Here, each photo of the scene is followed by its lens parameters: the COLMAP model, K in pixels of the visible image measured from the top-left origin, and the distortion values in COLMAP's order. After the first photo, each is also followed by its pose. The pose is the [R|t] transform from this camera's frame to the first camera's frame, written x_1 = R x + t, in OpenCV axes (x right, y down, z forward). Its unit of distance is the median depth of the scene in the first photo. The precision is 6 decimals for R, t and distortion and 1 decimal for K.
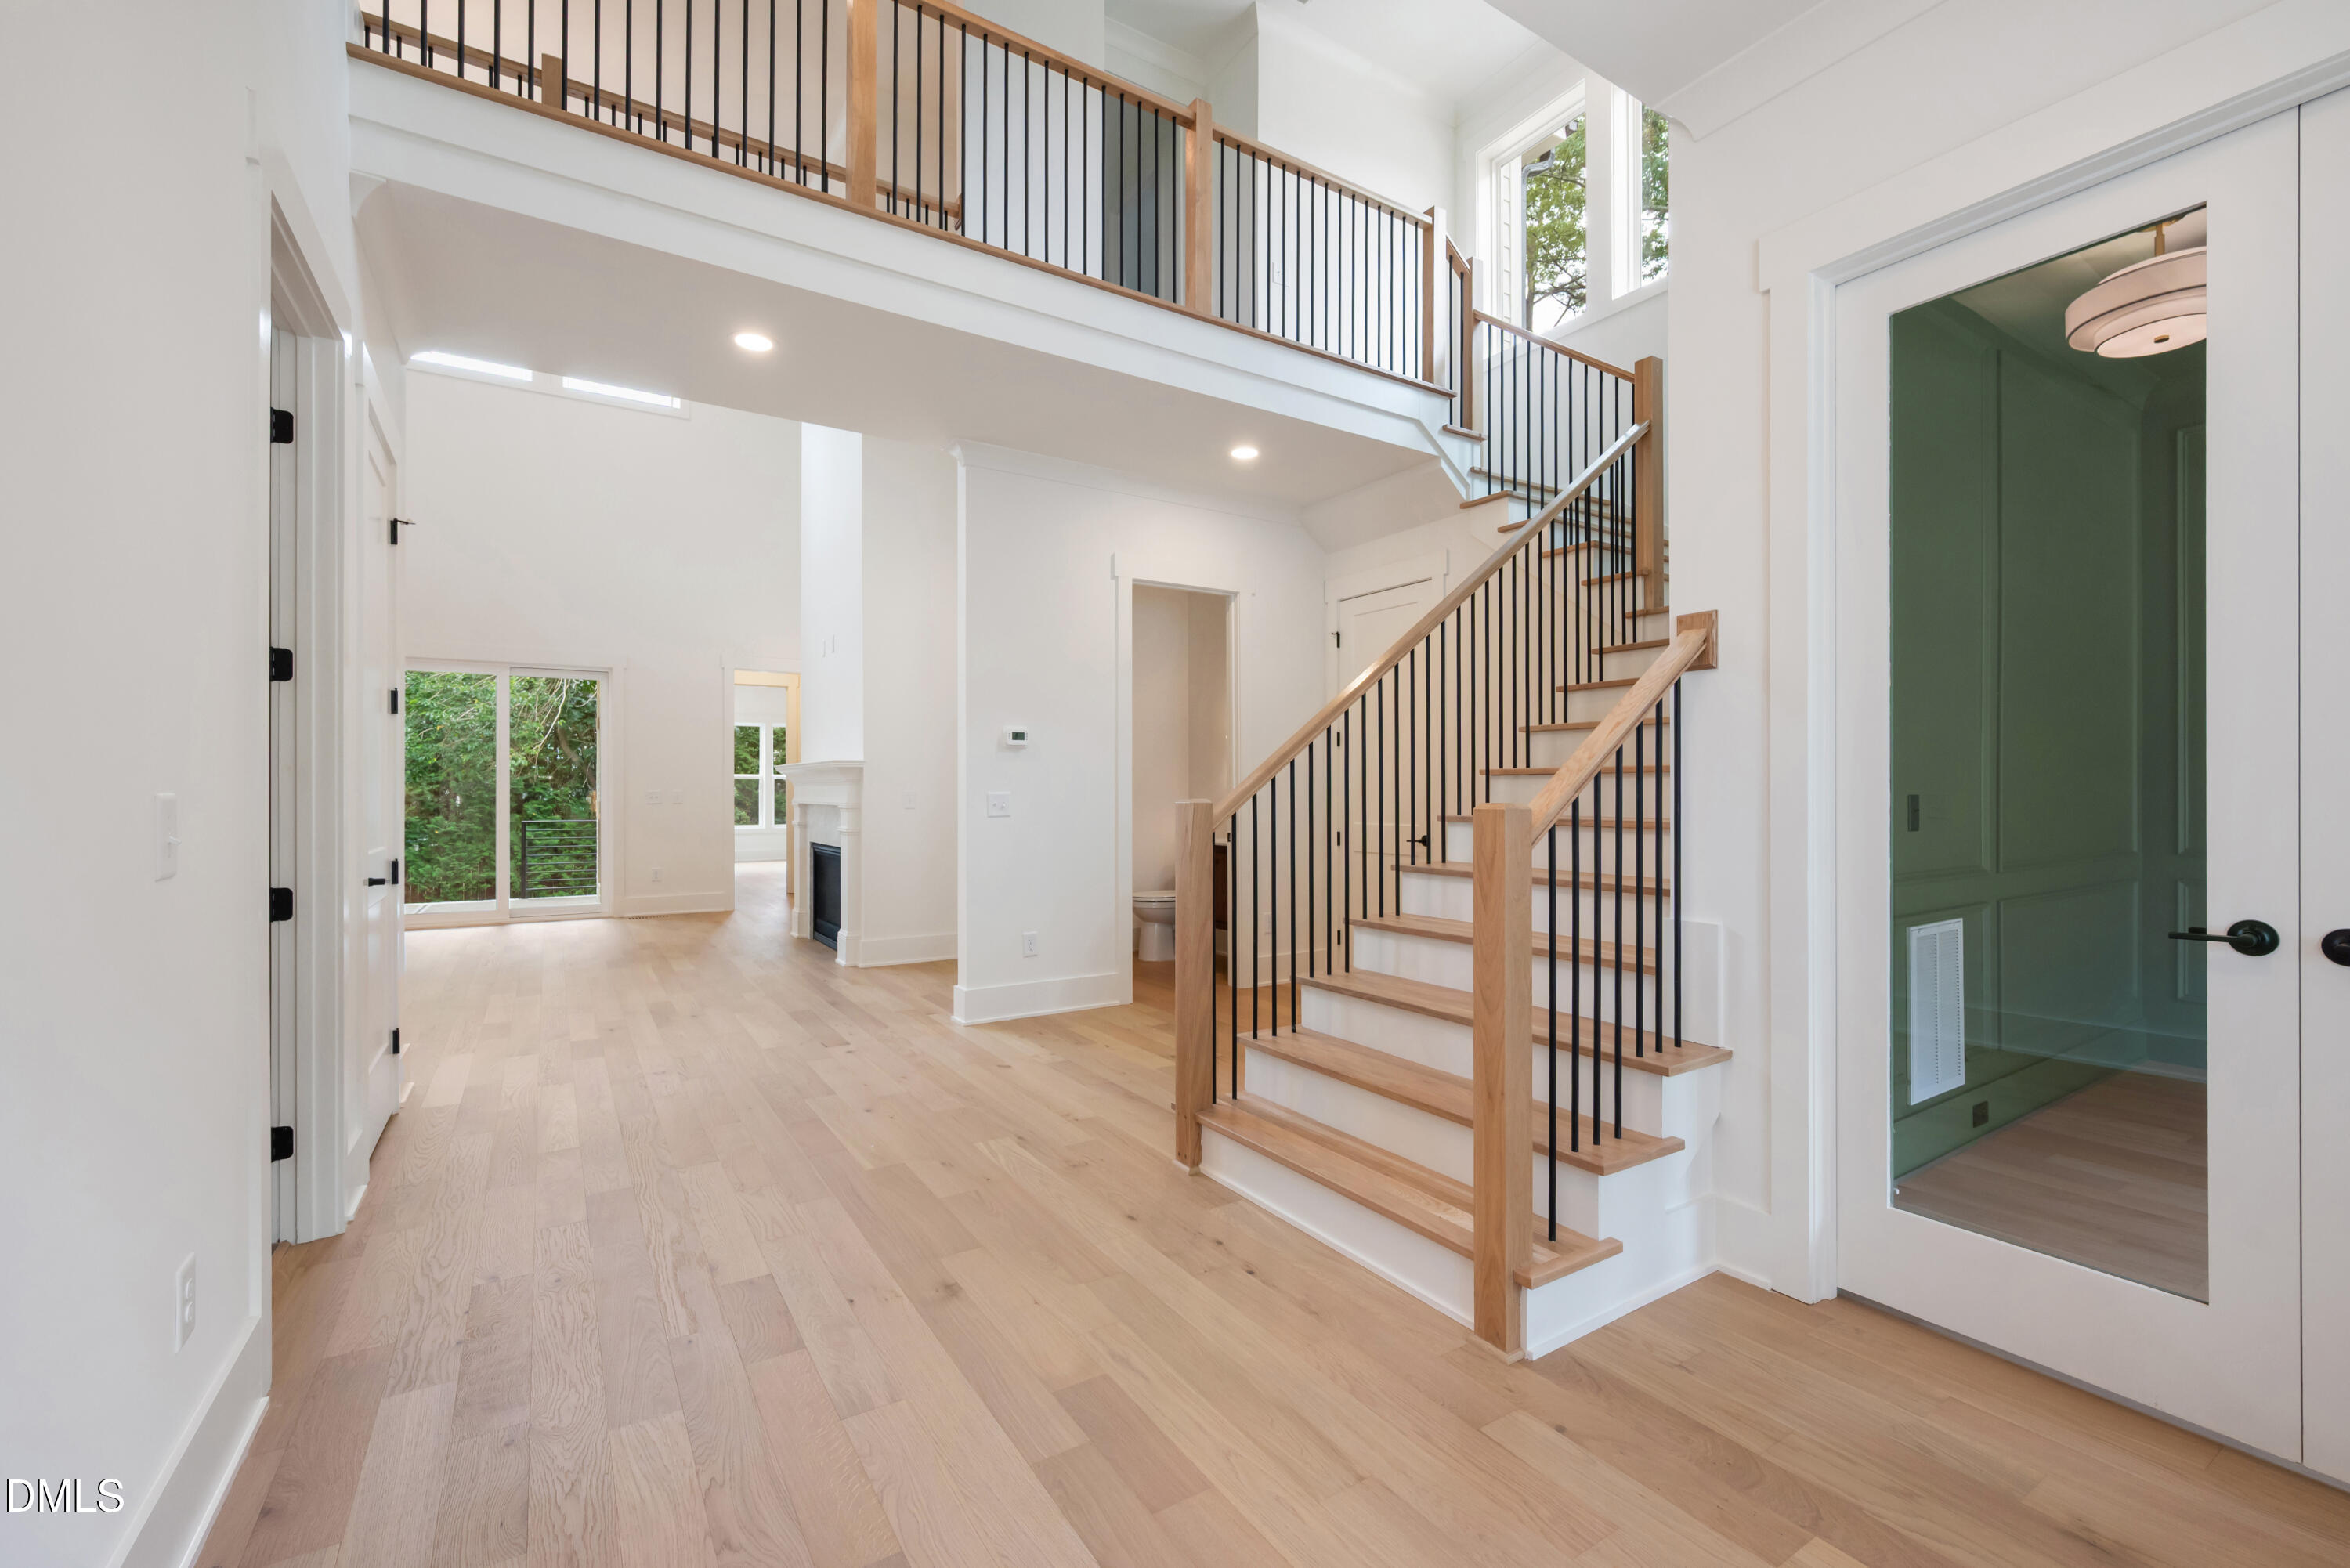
lens RADIAL K [[985.6, 0, 1175.0], [0, 985.6, 784.0], [0, 0, 1]] dist [0.000034, -0.000009]
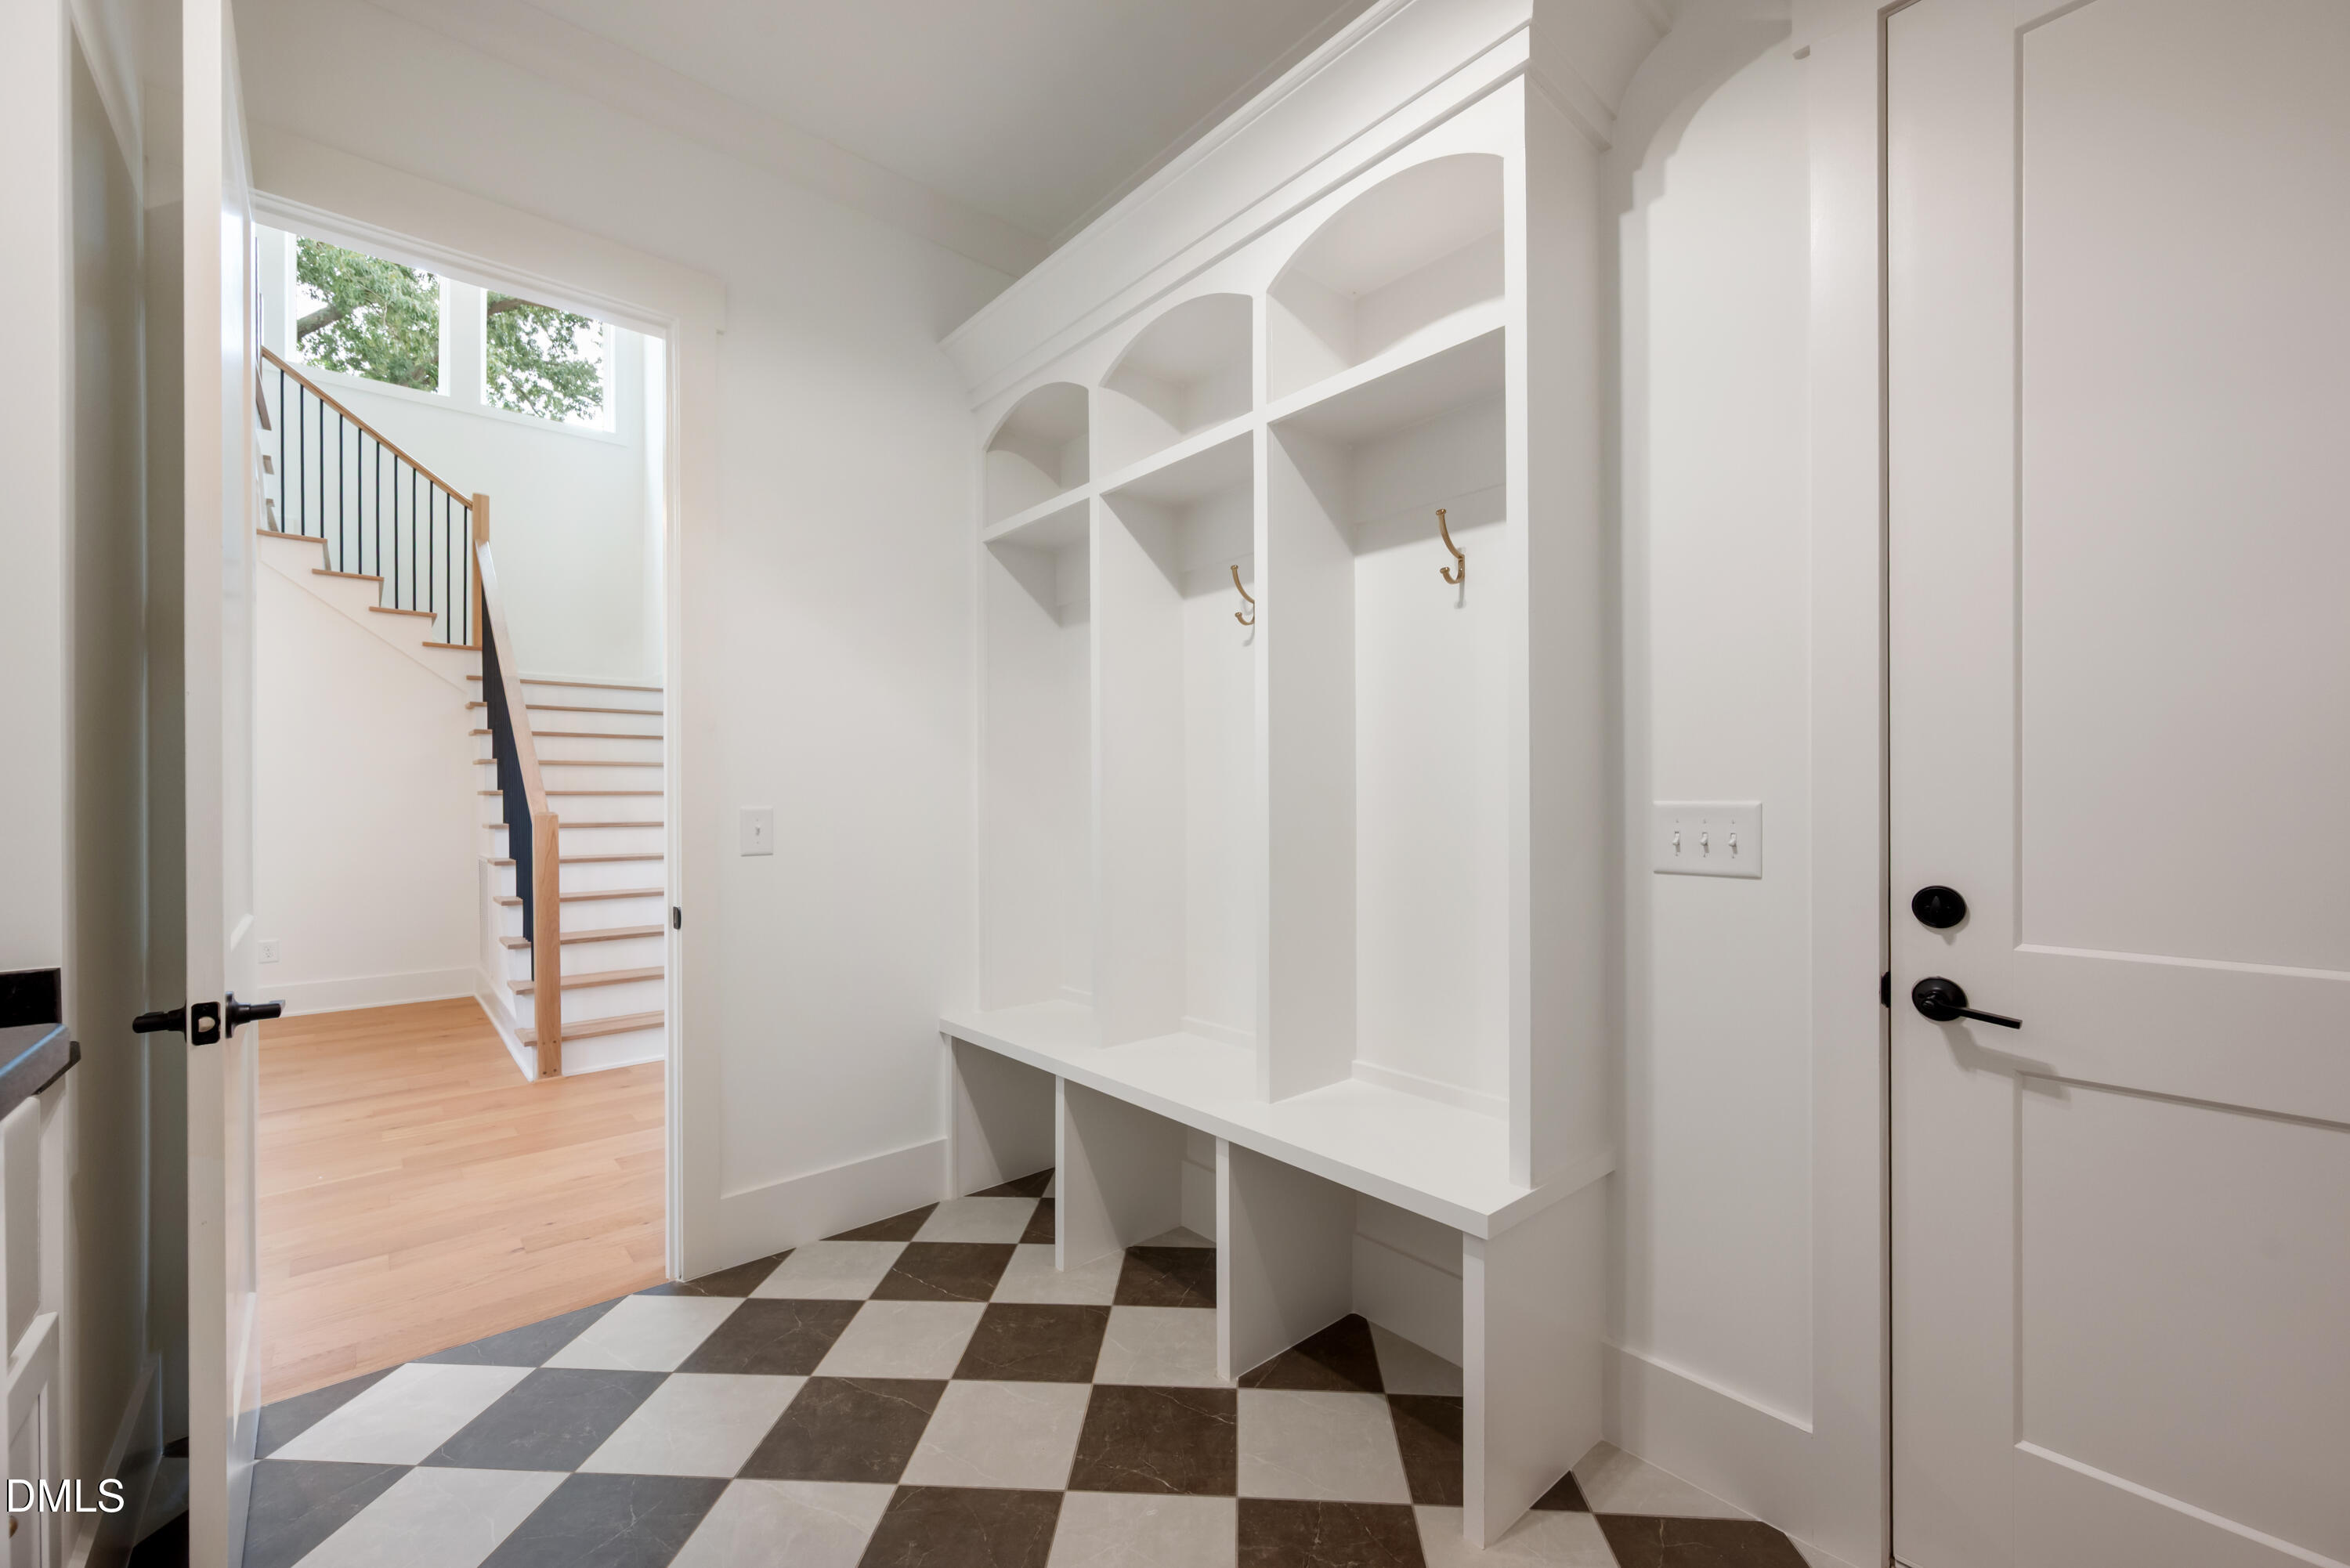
lens RADIAL K [[945.1, 0, 1177.0], [0, 945.1, 797.0], [0, 0, 1]] dist [-0.000177, -0.000045]
pose [[-0.147167, 0.001674, 0.989110, -1.438646], [0.000168, 0.999999, -0.001667, -0.003398], [-0.989112, -0.000079, -0.147167, 0.329885]]
